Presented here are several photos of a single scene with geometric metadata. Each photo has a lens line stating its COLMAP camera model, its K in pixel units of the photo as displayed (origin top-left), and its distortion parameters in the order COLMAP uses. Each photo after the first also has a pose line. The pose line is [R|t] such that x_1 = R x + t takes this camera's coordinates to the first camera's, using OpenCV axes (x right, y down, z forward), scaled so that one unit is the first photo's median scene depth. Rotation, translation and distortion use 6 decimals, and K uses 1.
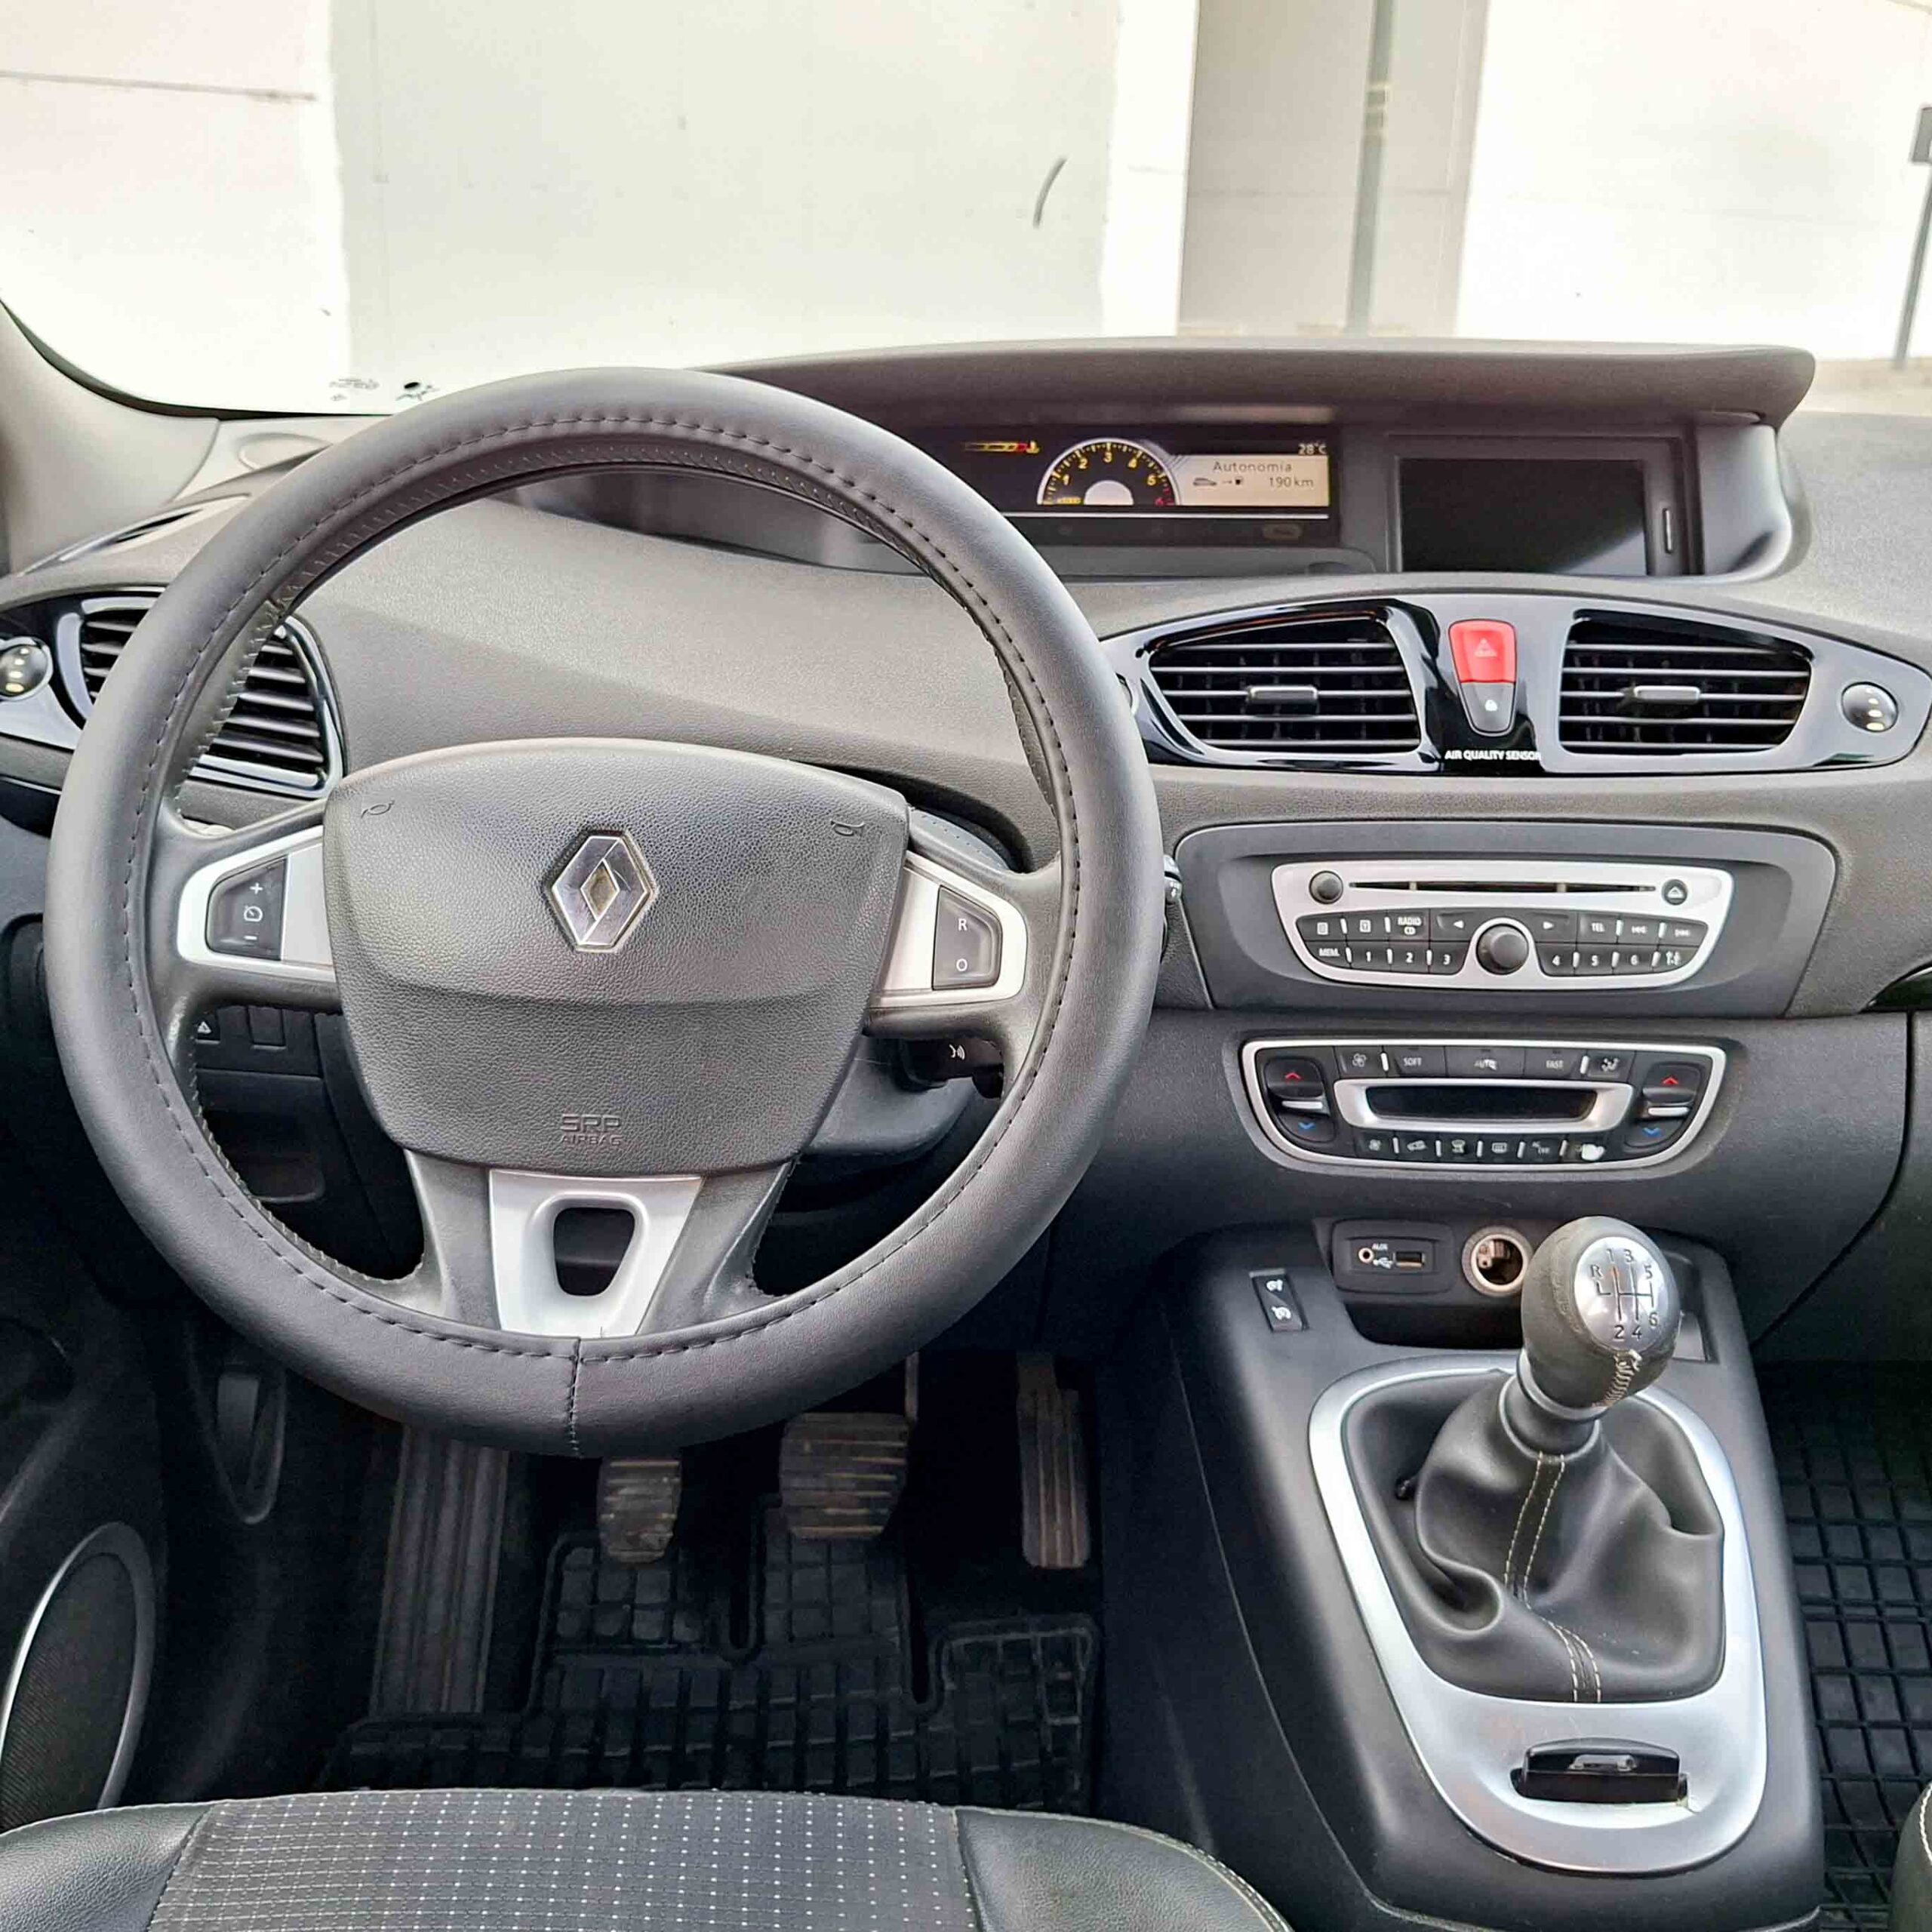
lens RADIAL K [[2025.8, 0, 1024.0], [0, 2025.8, 868.9], [0, 0, 1]] dist [0.067494, -0.030995]
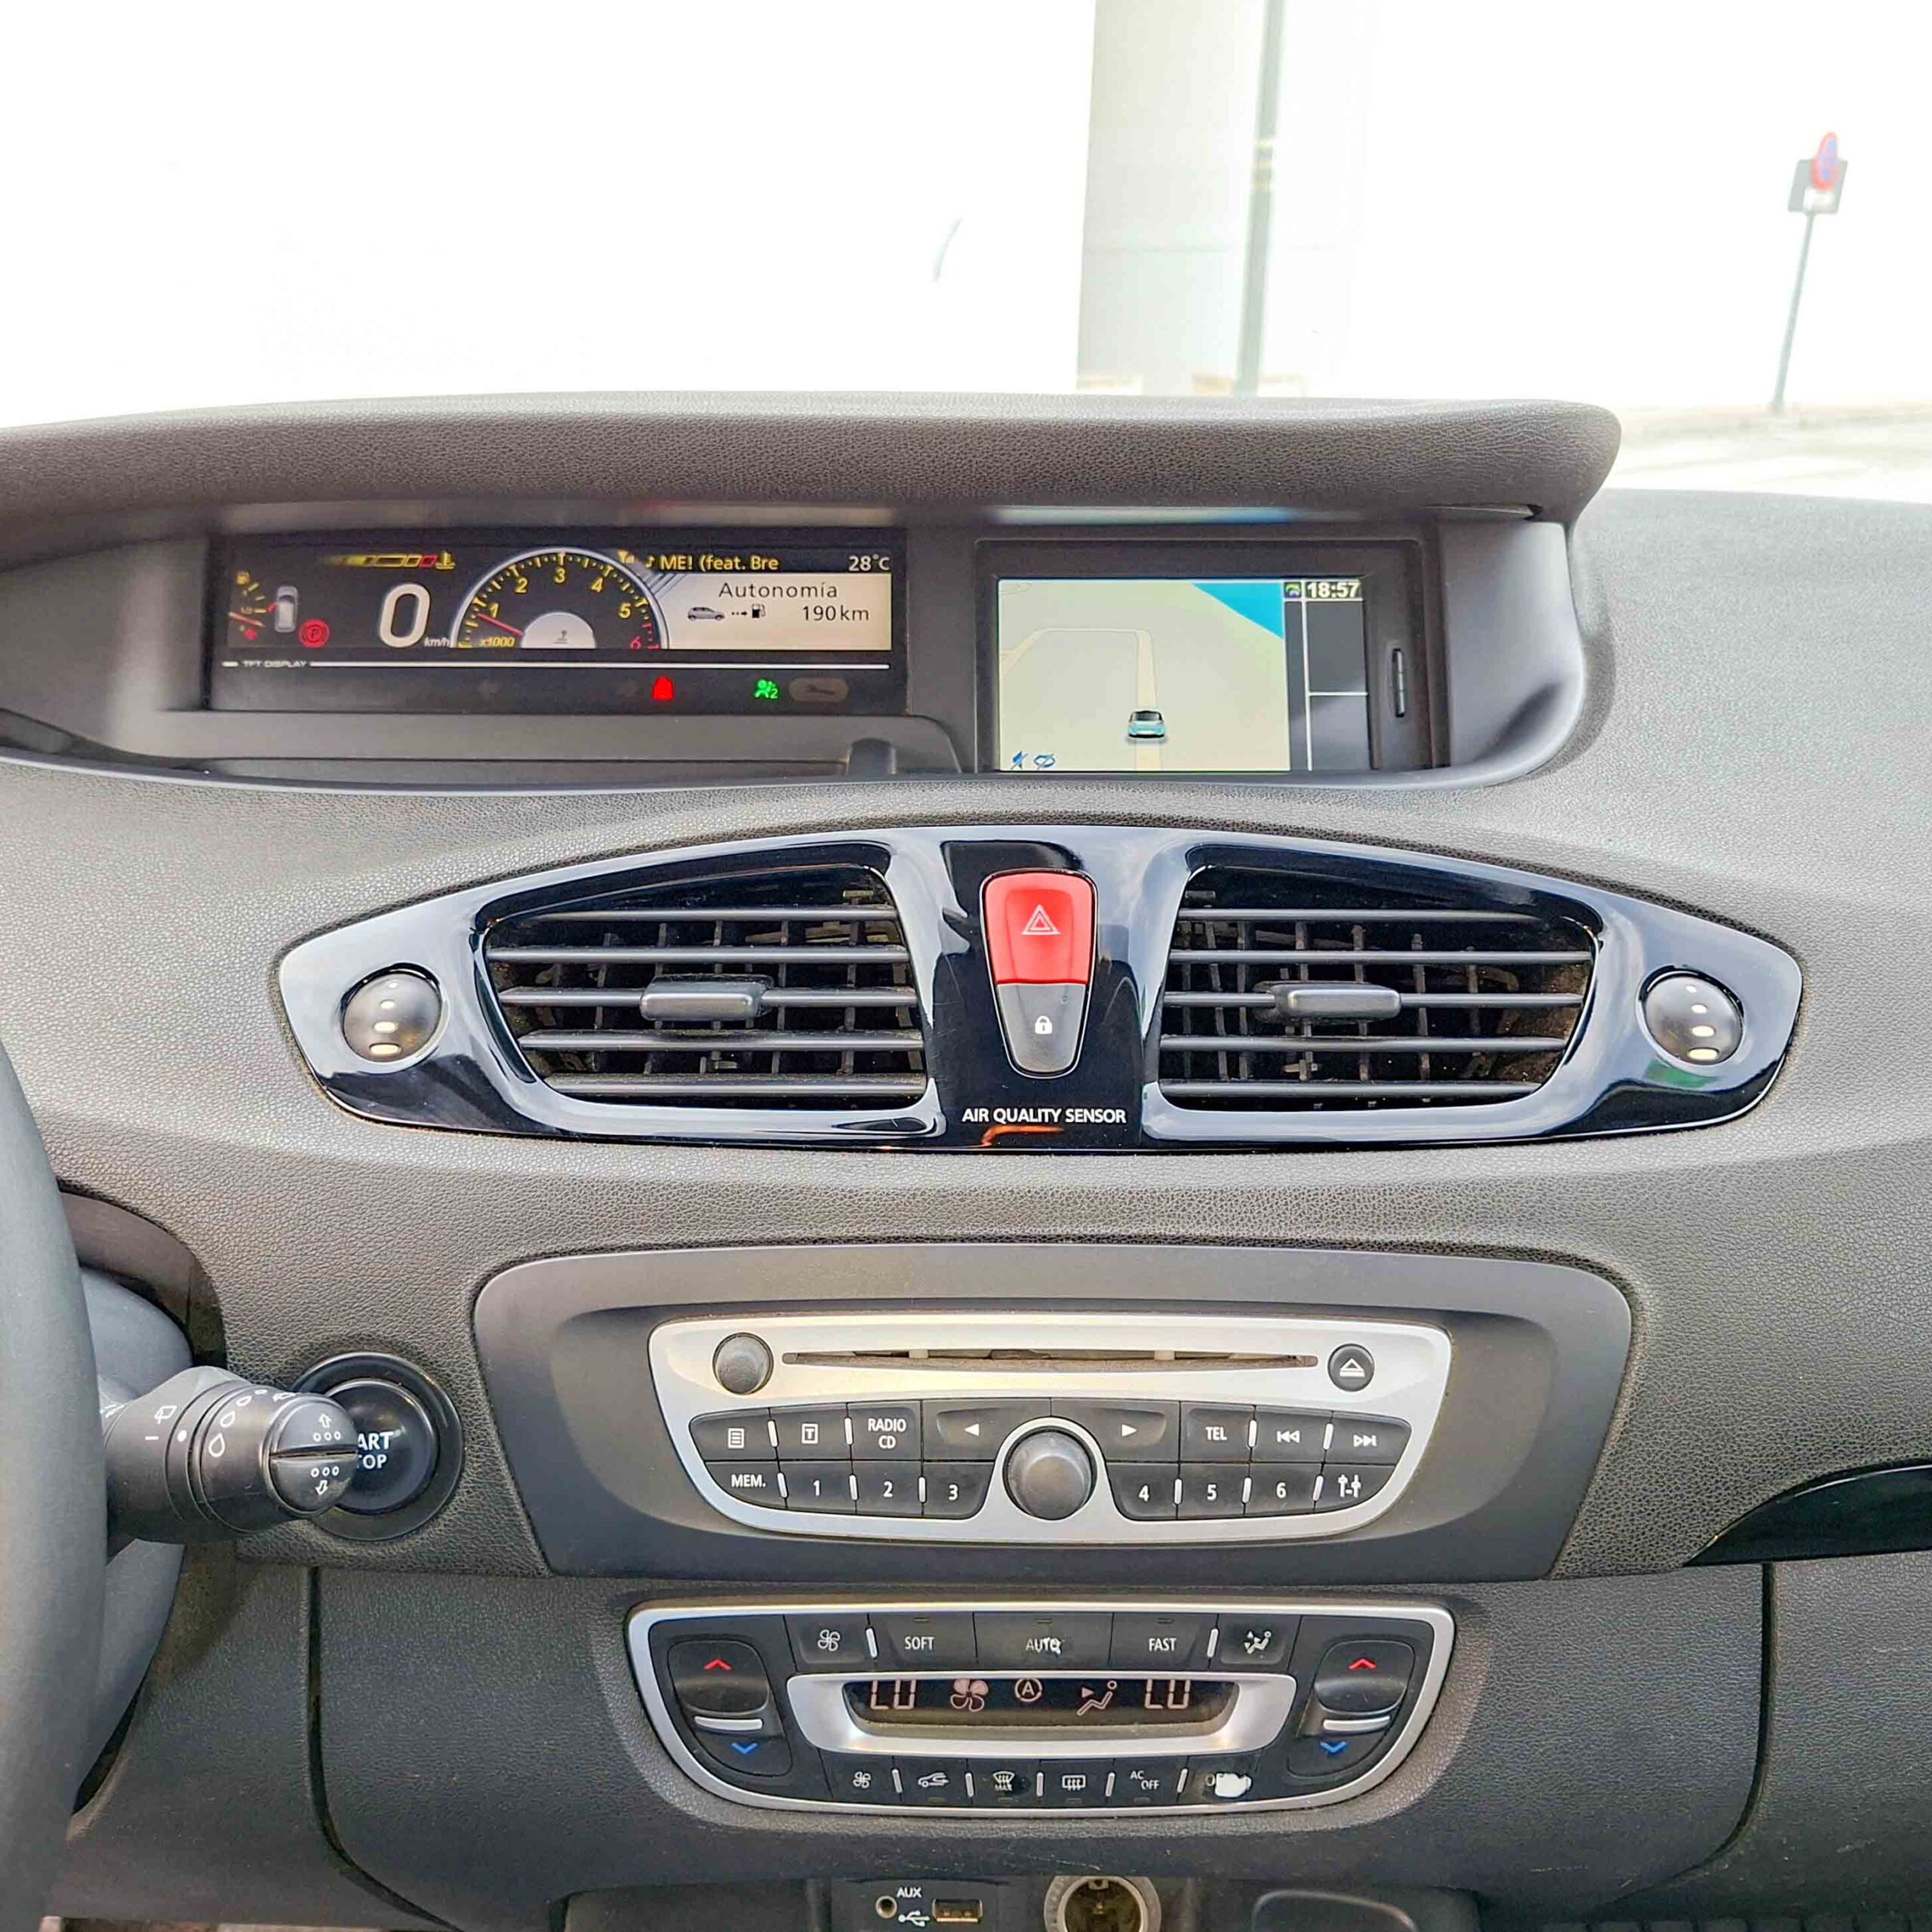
lens RADIAL K [[1955.4, 0, 962.8], [0, 1955.4, 915.8], [0, 0, 1]] dist [0.120730, -0.334974]
pose [[0.999903, -0.013536, 0.003286, 0.204171], [0.013511, 0.999881, 0.007433, -0.115772], [-0.003386, -0.007388, 0.999967, 0.437966]]
